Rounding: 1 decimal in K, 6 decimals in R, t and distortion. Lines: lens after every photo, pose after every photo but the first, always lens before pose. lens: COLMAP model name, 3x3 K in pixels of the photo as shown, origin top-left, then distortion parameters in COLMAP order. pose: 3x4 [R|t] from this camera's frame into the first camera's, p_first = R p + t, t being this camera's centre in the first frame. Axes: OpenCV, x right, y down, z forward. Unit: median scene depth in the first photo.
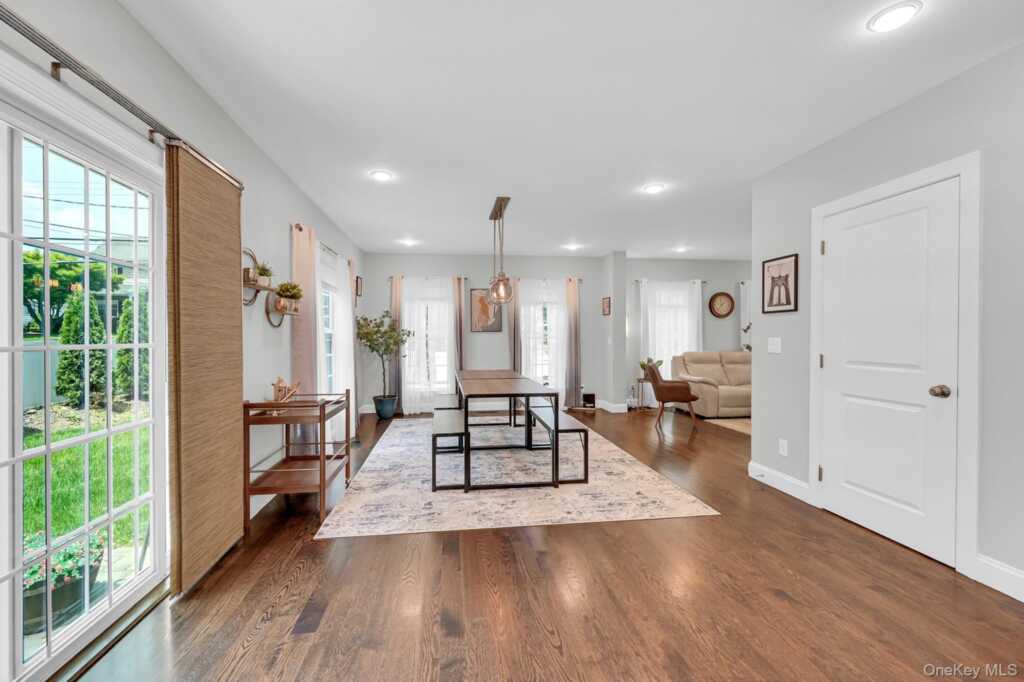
lens RADIAL K [[403.7, 0, 511.0], [0, 403.7, 340.9], [0, 0, 1]] dist [0.001752, -0.000010]
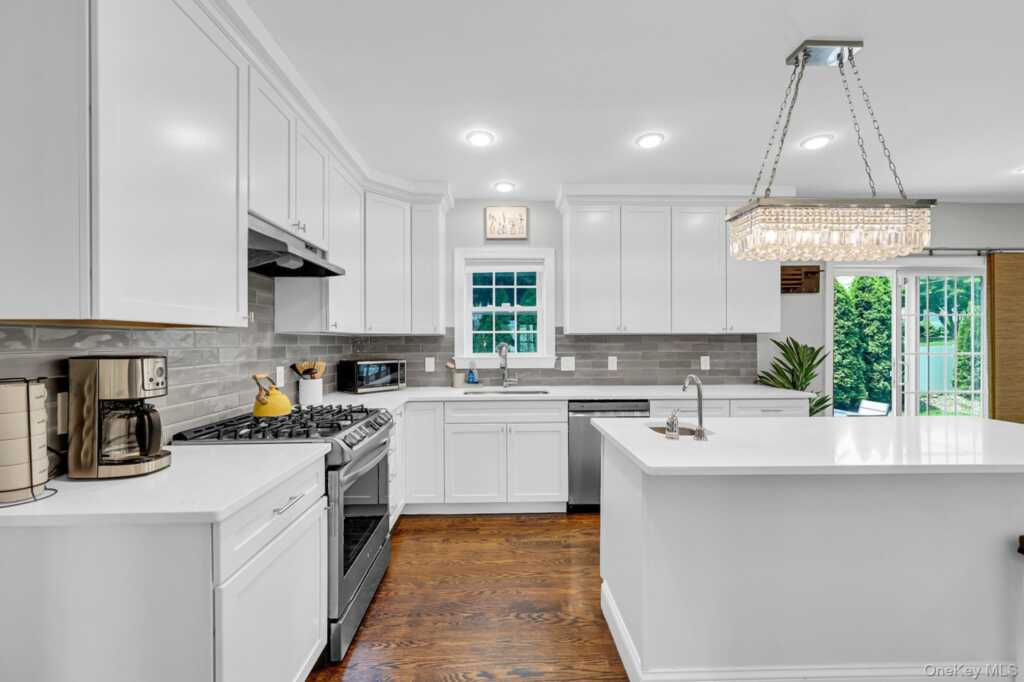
lens RADIAL K [[403.7, 0, 512.9], [0, 403.7, 342.4], [0, 0, 1]] dist [0.001752, -0.000010]
pose [[-0.115456, 0.000978, -0.993312, 0.384406], [-0.002522, 0.999996, 0.001278, -0.012112], [0.993309, 0.002653, -0.115453, -0.300398]]
